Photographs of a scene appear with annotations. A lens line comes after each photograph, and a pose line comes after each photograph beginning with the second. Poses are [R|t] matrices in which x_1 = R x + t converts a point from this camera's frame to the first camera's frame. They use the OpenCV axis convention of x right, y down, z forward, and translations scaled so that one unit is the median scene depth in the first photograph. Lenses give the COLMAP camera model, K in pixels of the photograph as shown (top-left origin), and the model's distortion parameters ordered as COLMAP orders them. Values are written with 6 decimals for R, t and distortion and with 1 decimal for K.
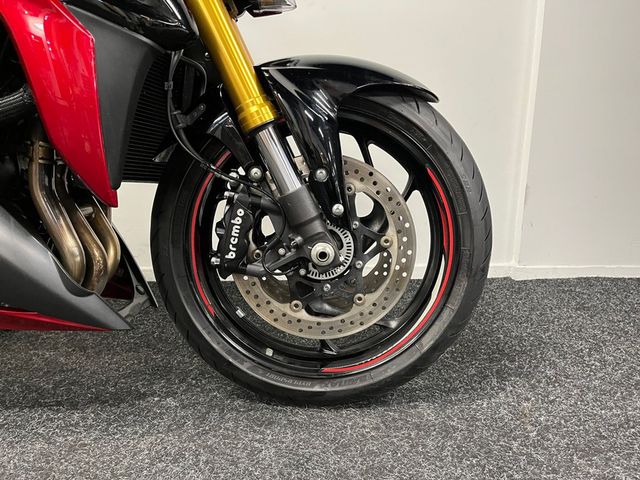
lens RADIAL K [[484.0, 0, 320.0], [0, 484.0, 240.0], [0, 0, 1]] dist [0.073933, -0.100368]
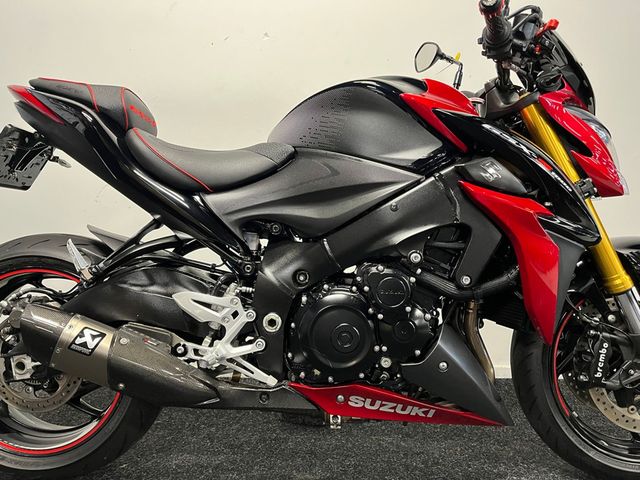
lens RADIAL K [[483.8, 0, 323.5], [0, 483.8, 239.3], [0, 0, 1]] dist [0.096486, -0.145034]
pose [[0.999066, 0.001710, -0.043180, -0.872432], [-0.008594, 0.987120, -0.159753, -0.117522], [0.042351, 0.159974, 0.986212, -0.520968]]
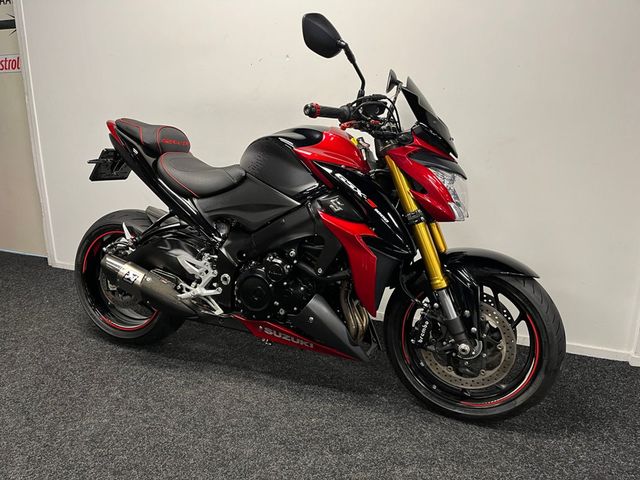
lens RADIAL K [[484.0, 0, 320.0], [0, 484.0, 240.0], [0, 0, 1]] dist [0.073933, -0.100368]
pose [[0.918642, 0.112283, -0.378799, 0.164070], [-0.107999, 0.993616, 0.032613, -0.404418], [0.380043, 0.010950, 0.924904, -1.098743]]
